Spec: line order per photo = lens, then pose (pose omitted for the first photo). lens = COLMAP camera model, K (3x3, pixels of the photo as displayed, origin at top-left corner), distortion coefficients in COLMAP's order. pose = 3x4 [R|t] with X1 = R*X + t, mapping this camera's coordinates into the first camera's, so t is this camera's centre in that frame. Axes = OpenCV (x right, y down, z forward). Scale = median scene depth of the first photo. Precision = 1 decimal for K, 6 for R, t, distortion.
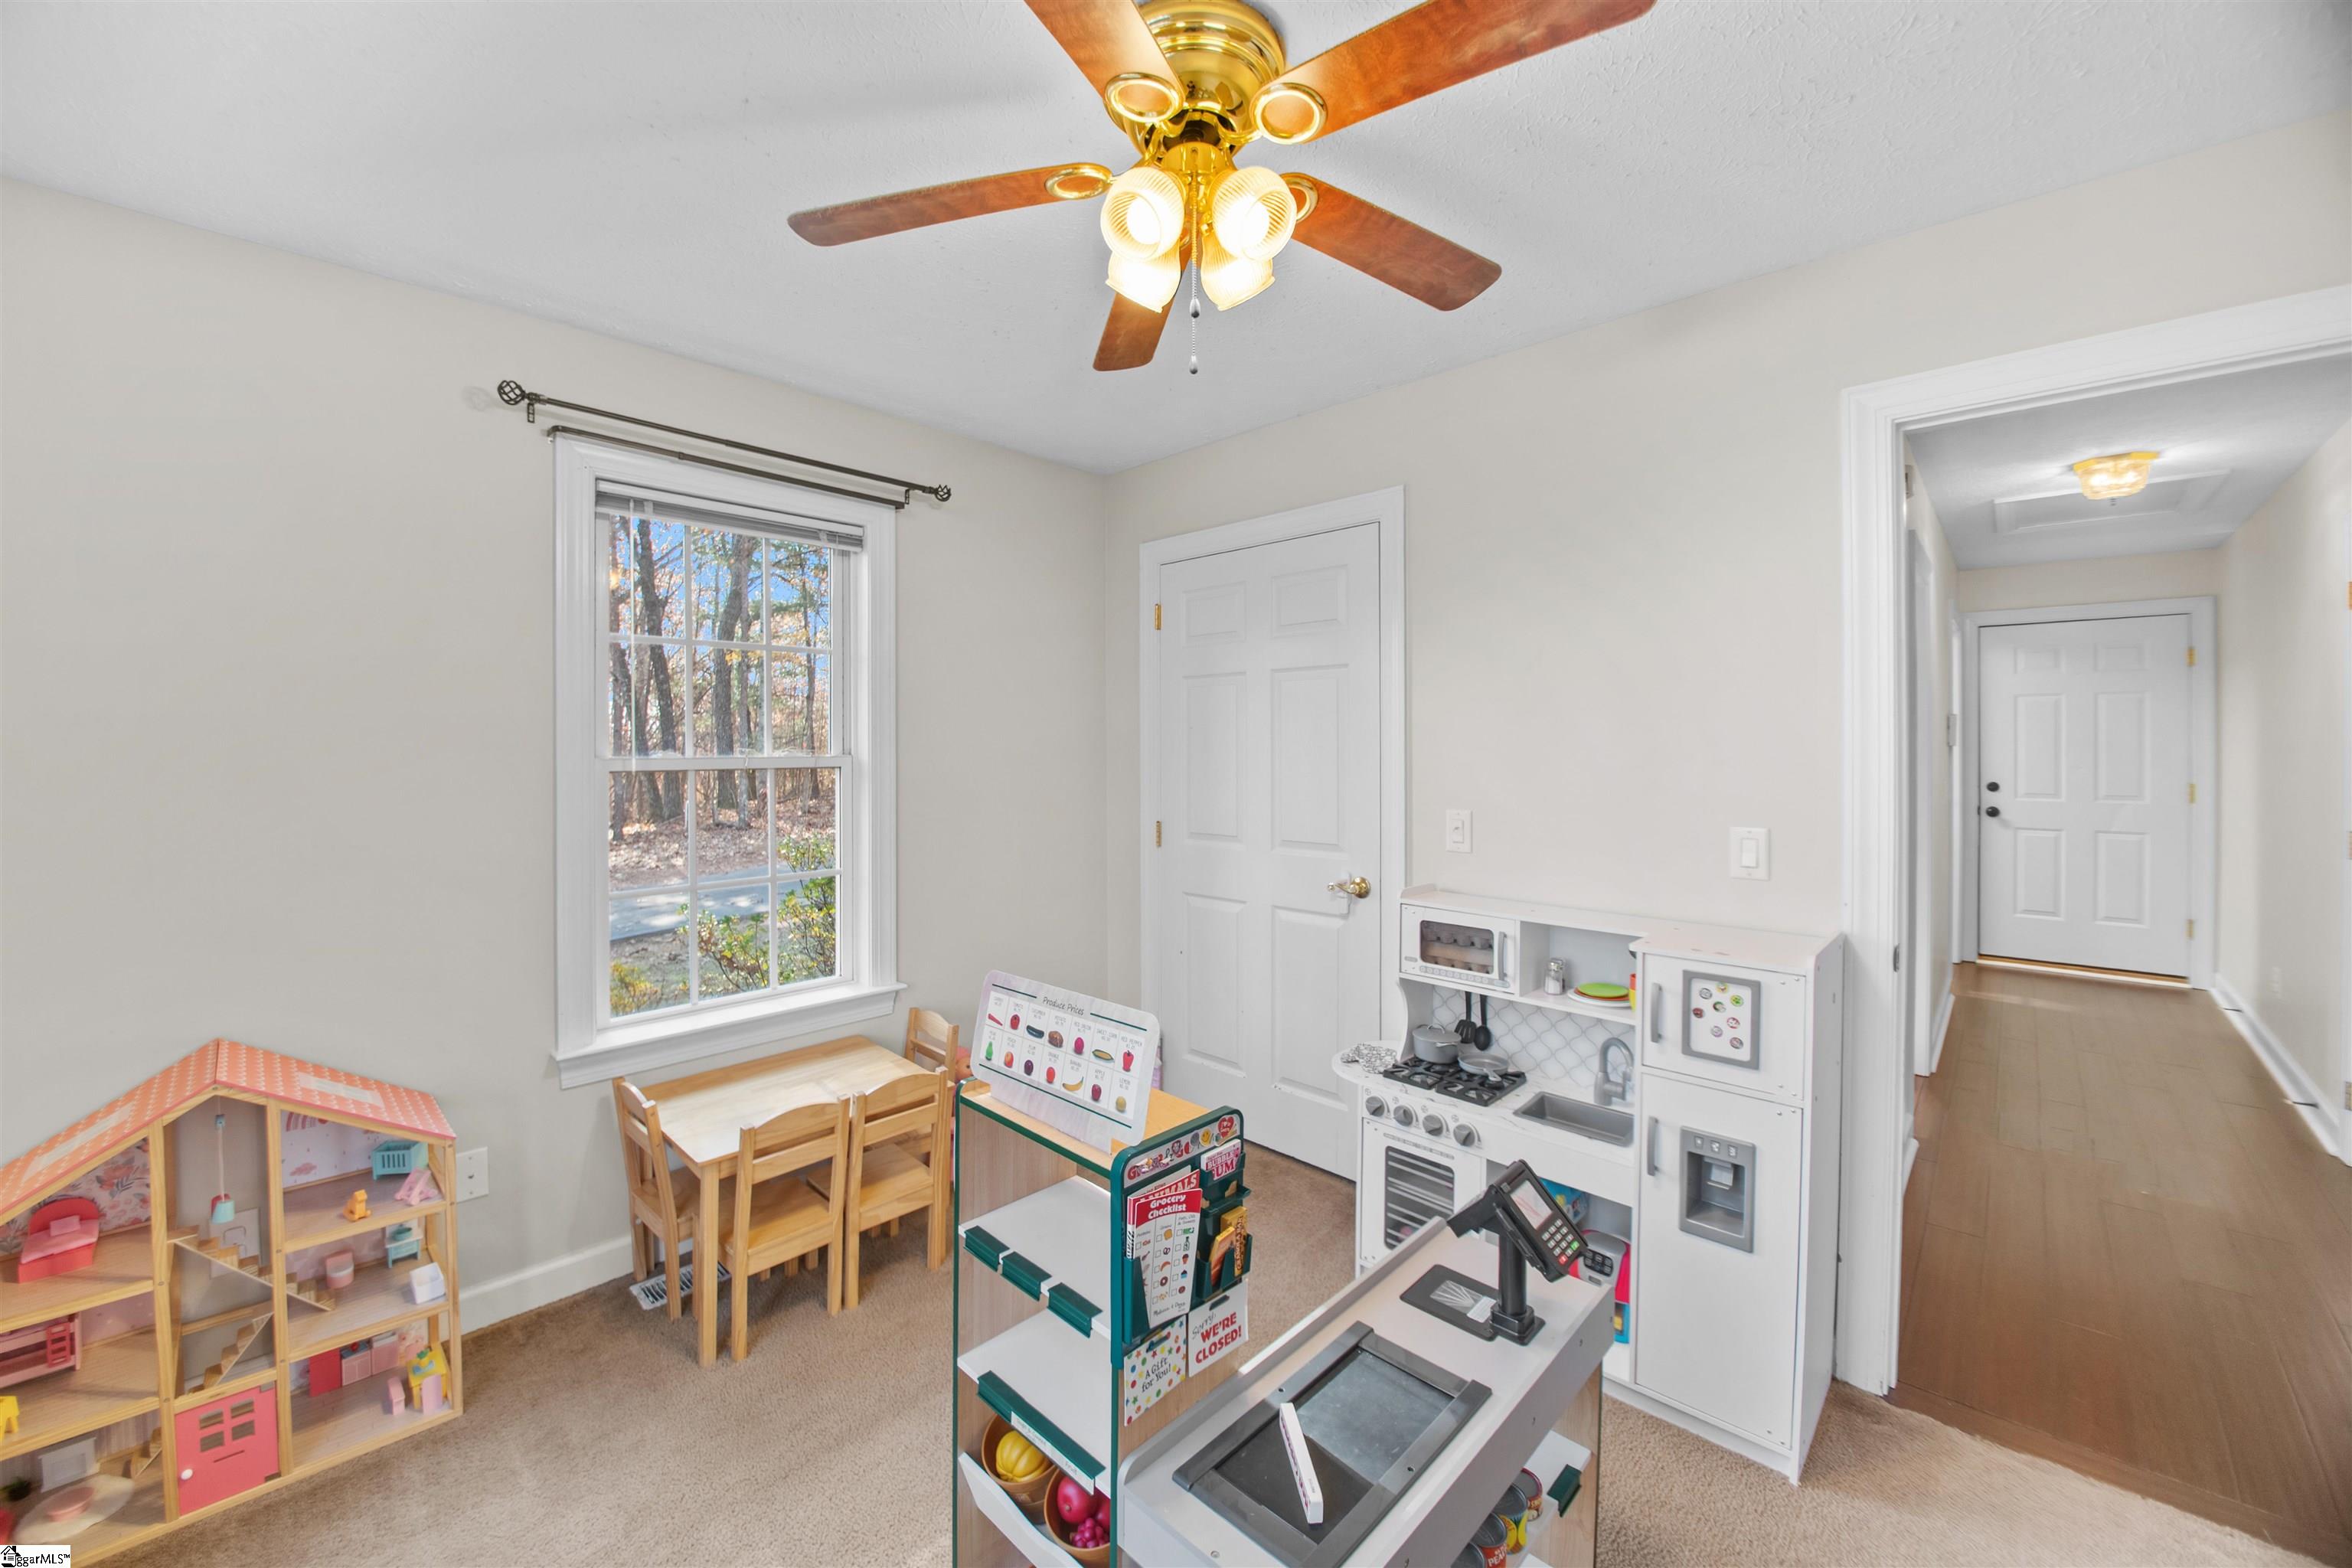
lens RADIAL K [[852.2, 0, 1170.1], [0, 852.2, 760.4], [0, 0, 1]] dist [-0.016723, -0.000055]
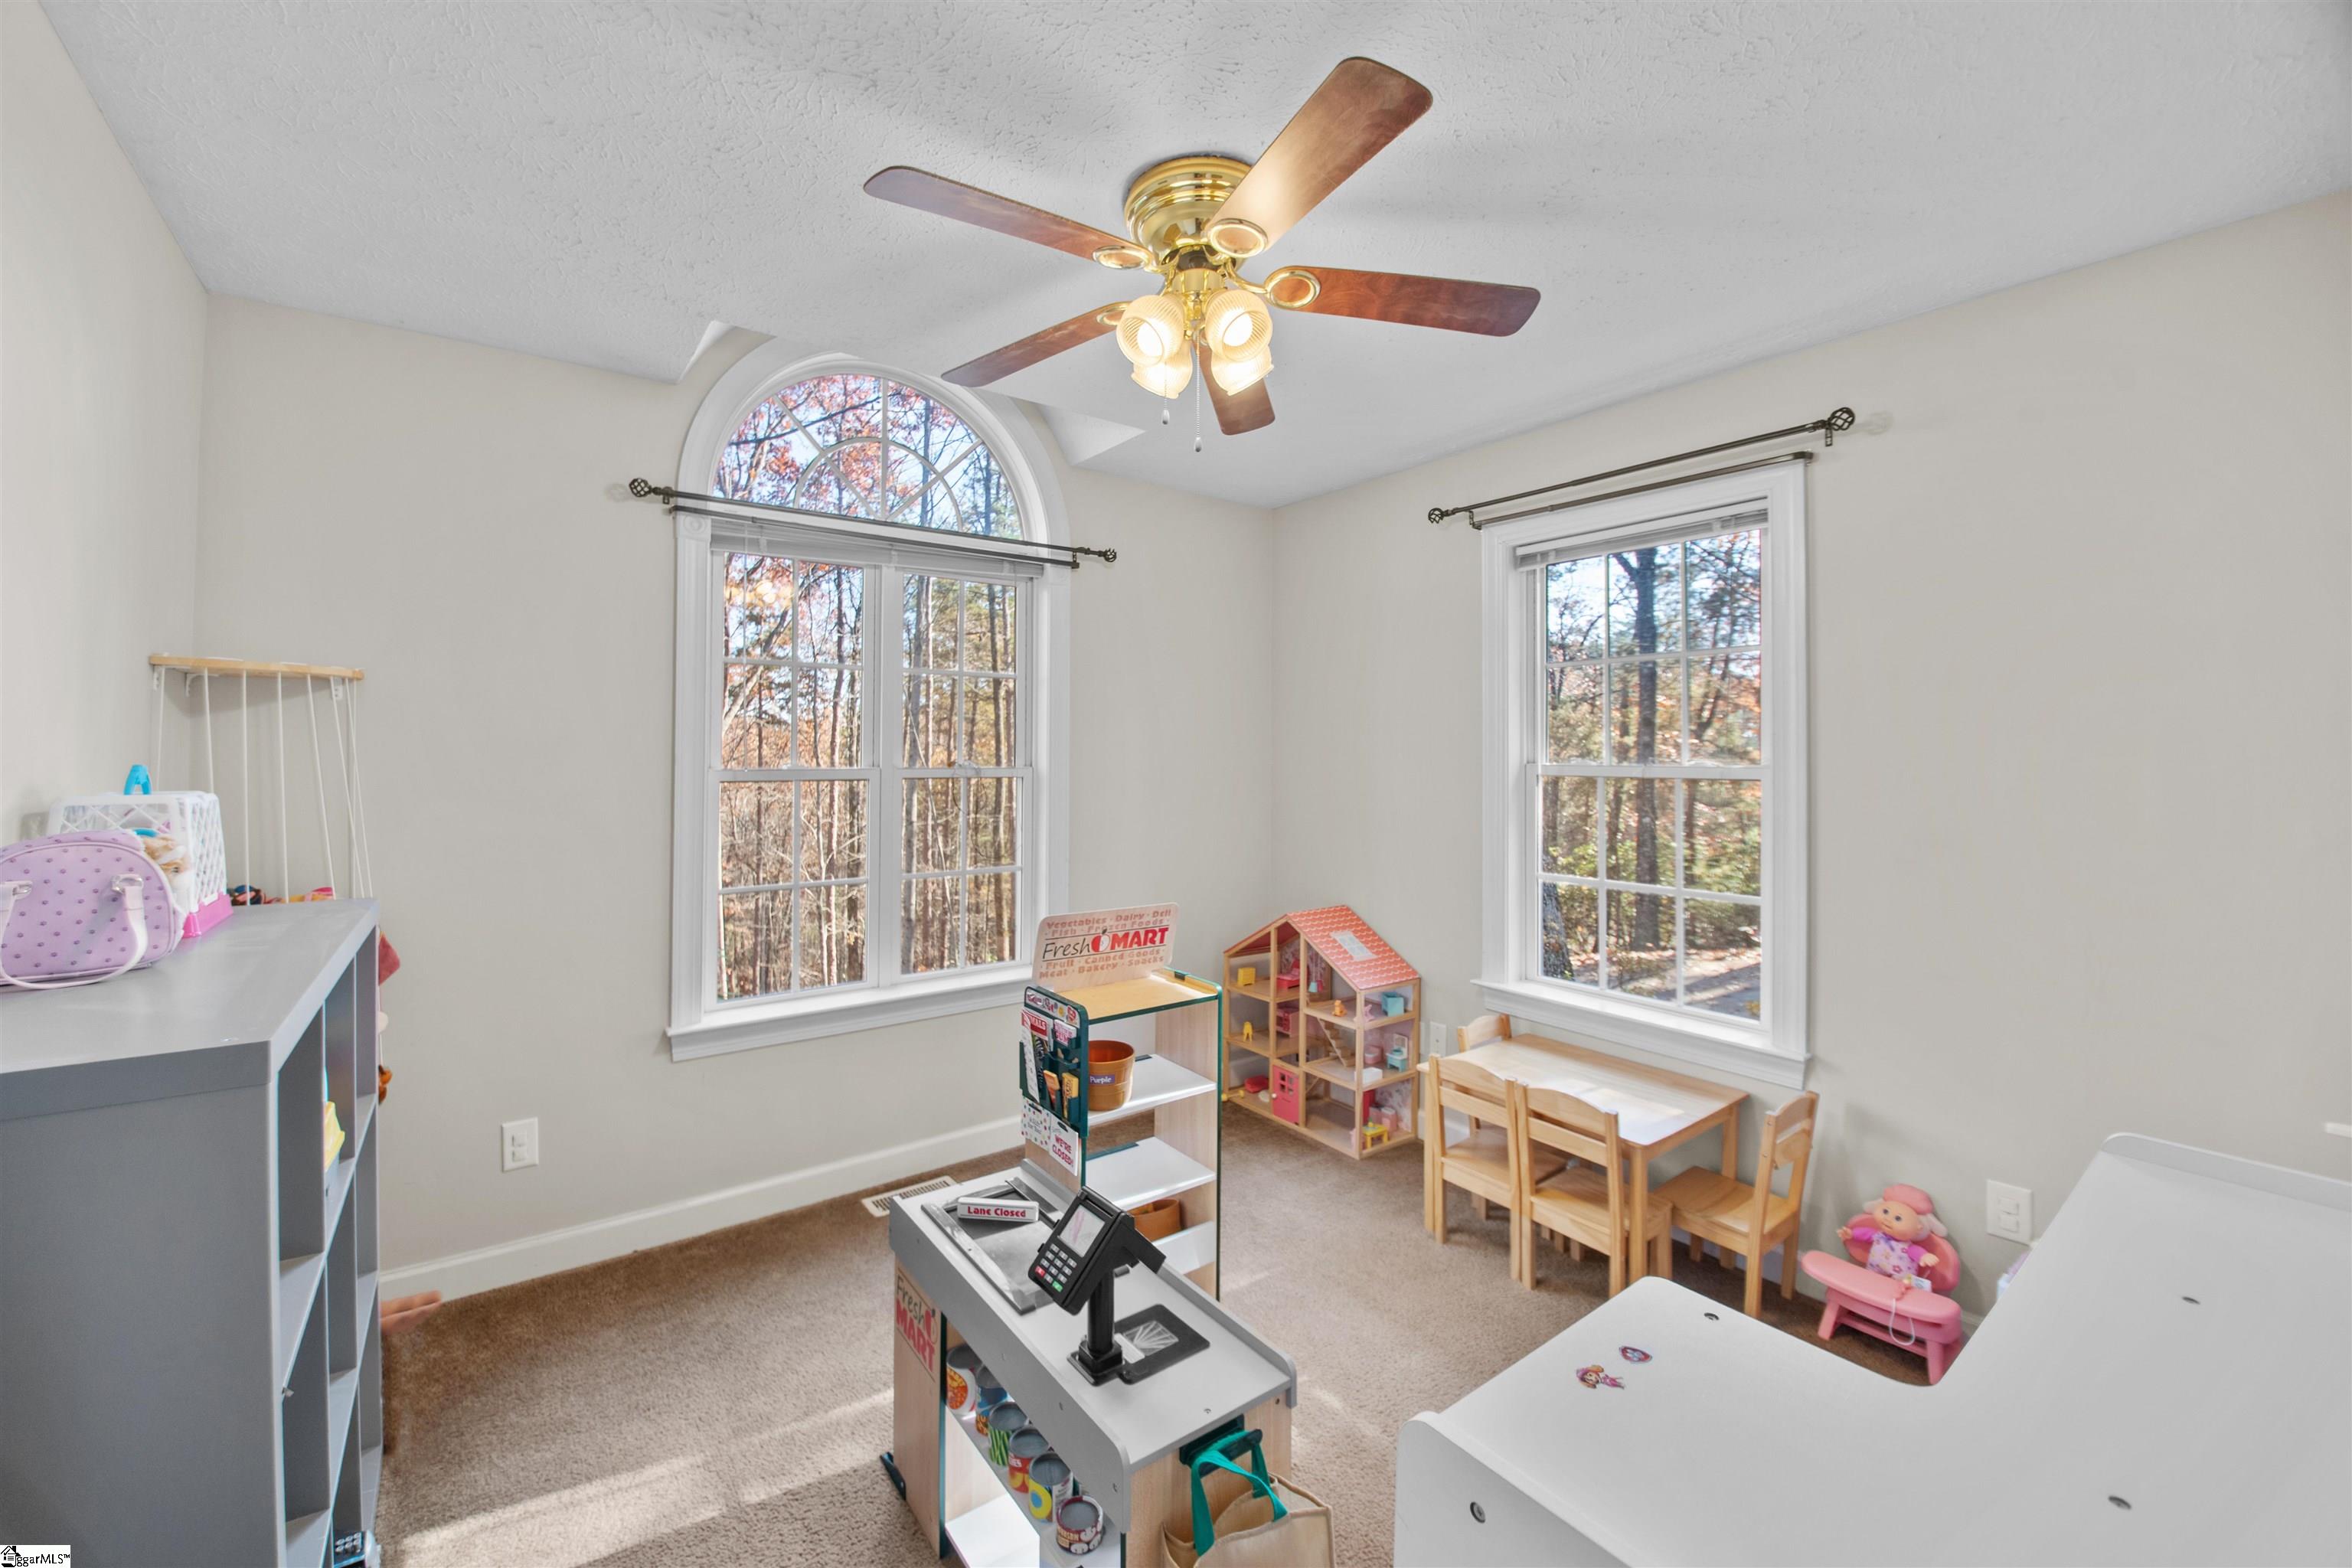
lens RADIAL K [[937.2, 0, 1171.8], [0, 937.2, 756.3], [0, 0, 1]] dist [0.000346, 0.000075]
pose [[-0.134003, 0.004699, -0.990970, 1.079943], [-0.019354, 0.999786, 0.007358, -0.020295], [0.990792, 0.020166, -0.133884, 0.904542]]
